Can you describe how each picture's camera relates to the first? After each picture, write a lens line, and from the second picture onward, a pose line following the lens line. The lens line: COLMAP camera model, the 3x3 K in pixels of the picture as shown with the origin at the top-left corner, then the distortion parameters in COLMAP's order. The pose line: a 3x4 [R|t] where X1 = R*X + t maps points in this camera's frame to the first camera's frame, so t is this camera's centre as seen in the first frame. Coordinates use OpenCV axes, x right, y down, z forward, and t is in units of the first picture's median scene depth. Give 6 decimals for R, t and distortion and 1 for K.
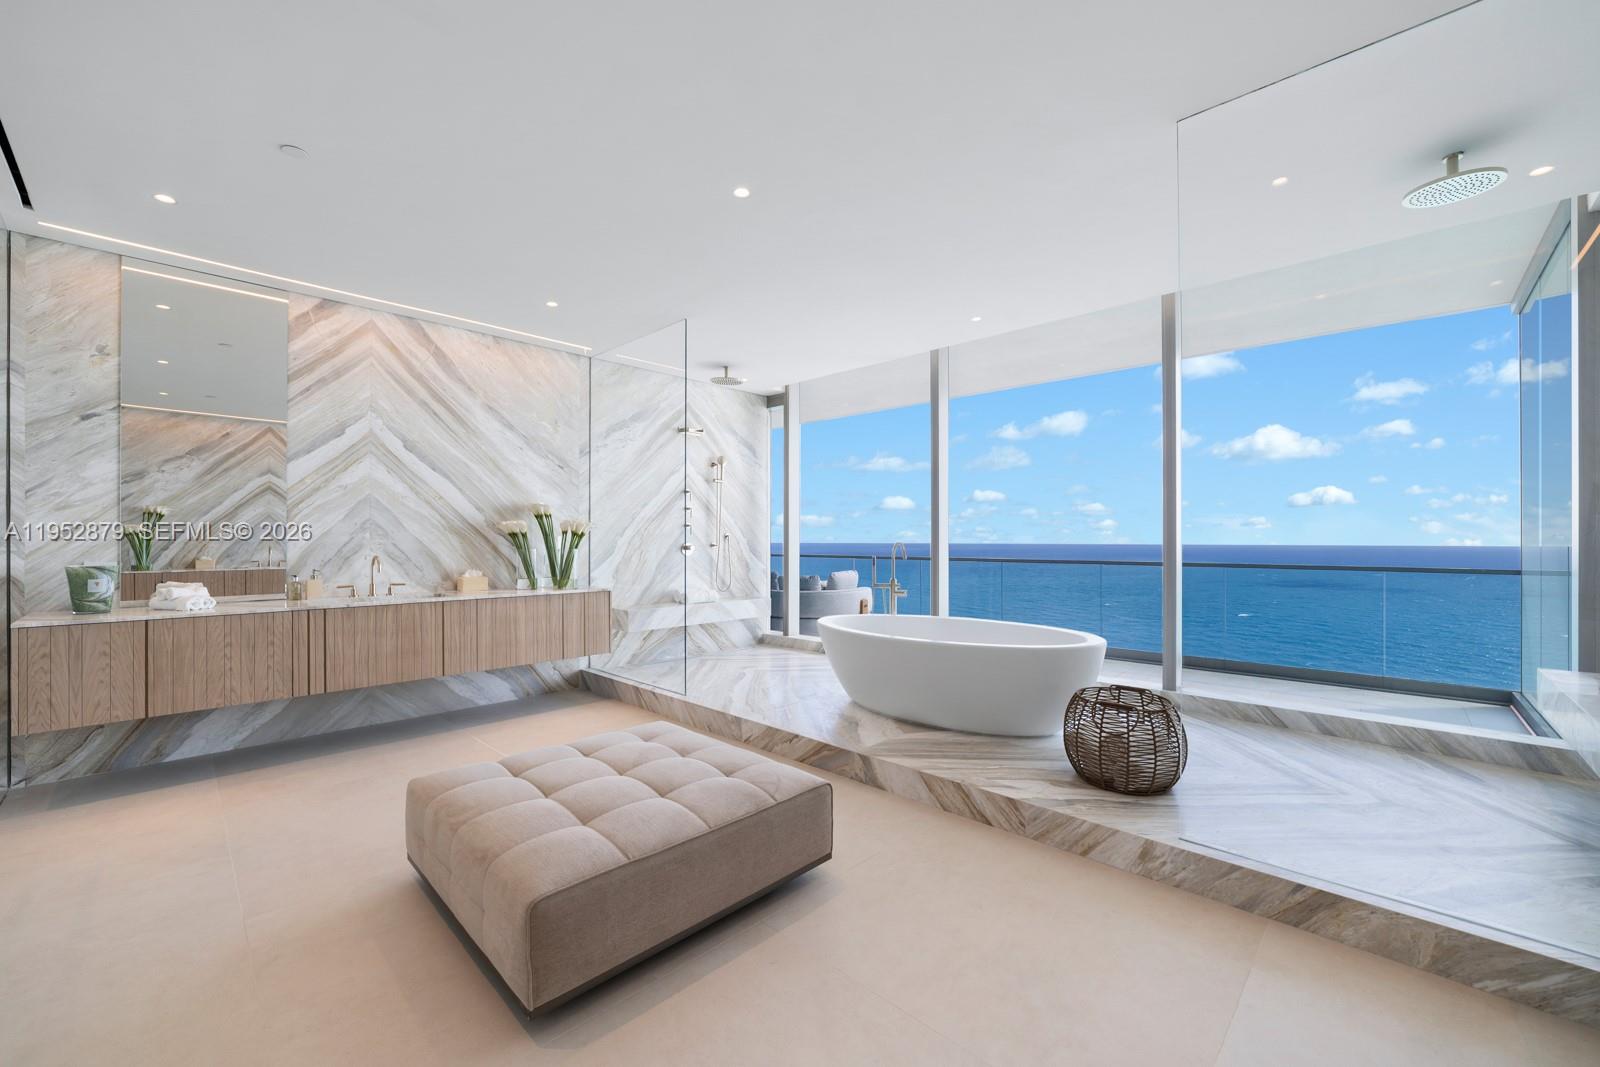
lens RADIAL K [[629.7, 0, 801.1], [0, 629.7, 537.9], [0, 0, 1]] dist [-0.023031, 0.006508]
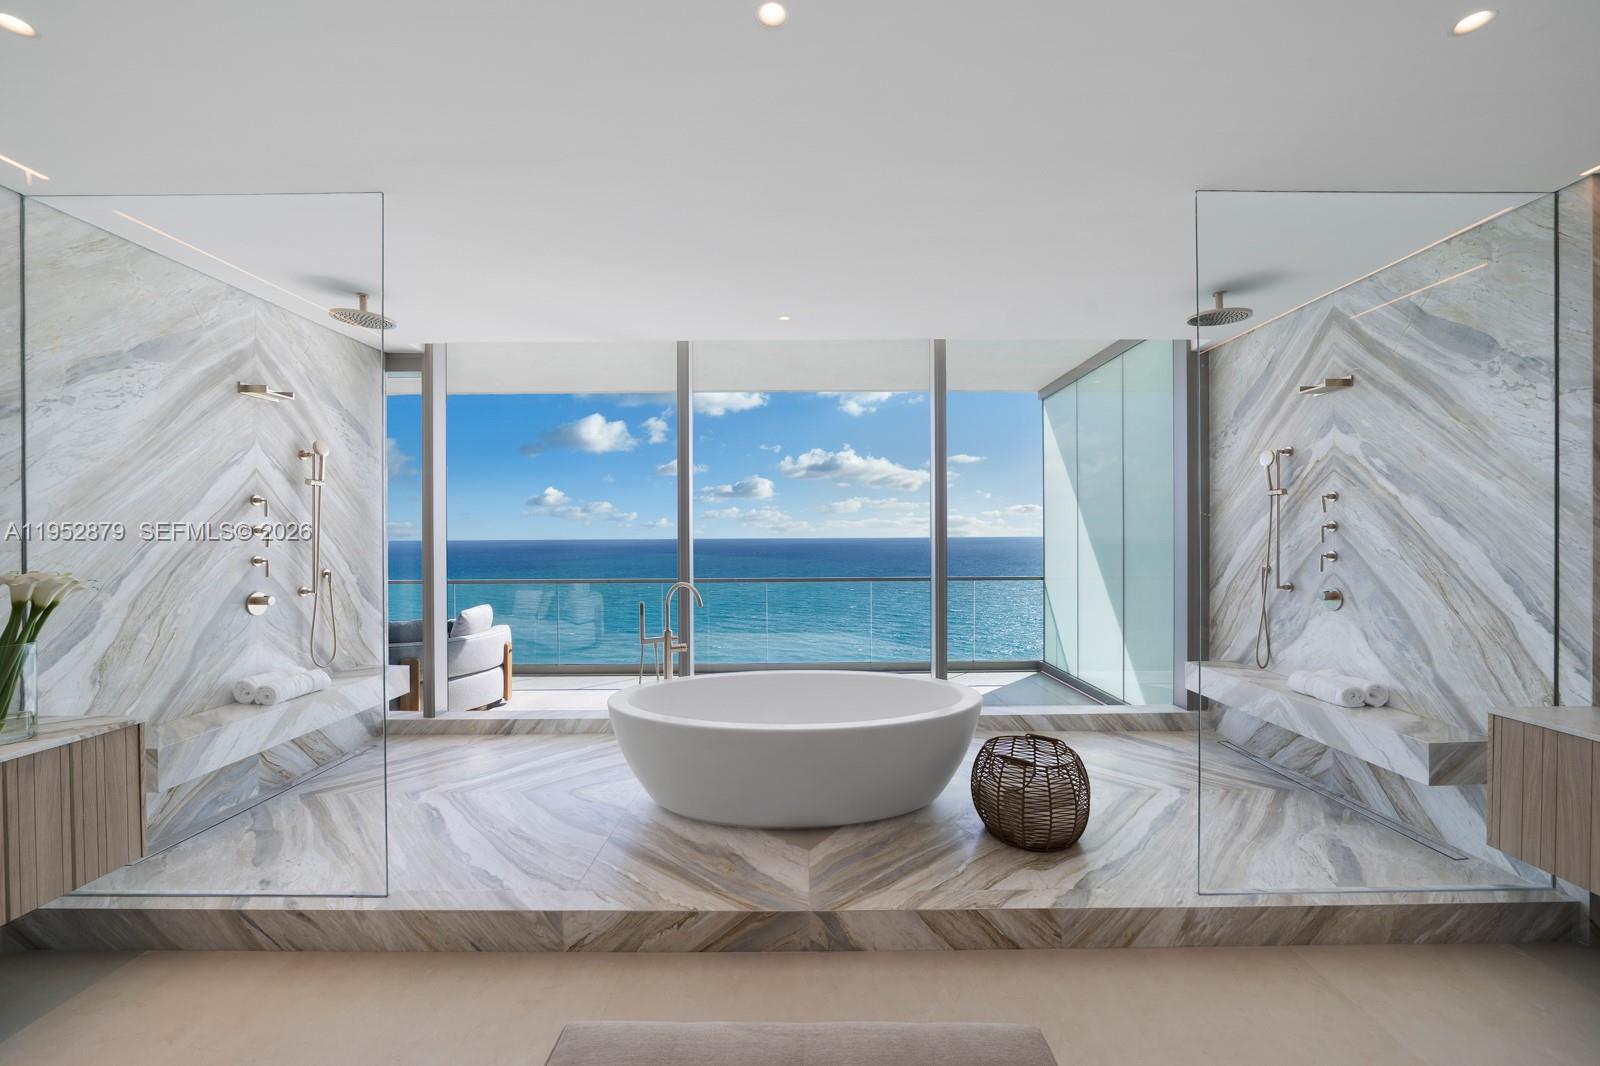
lens RADIAL K [[629.7, 0, 801.8], [0, 629.7, 535.8], [0, 0, 1]] dist [-0.023031, 0.006508]
pose [[0.721246, -0.006373, 0.692650, -0.293423], [0.003450, 0.999978, 0.005609, -0.059581], [-0.692671, -0.001656, 0.721252, 0.370304]]
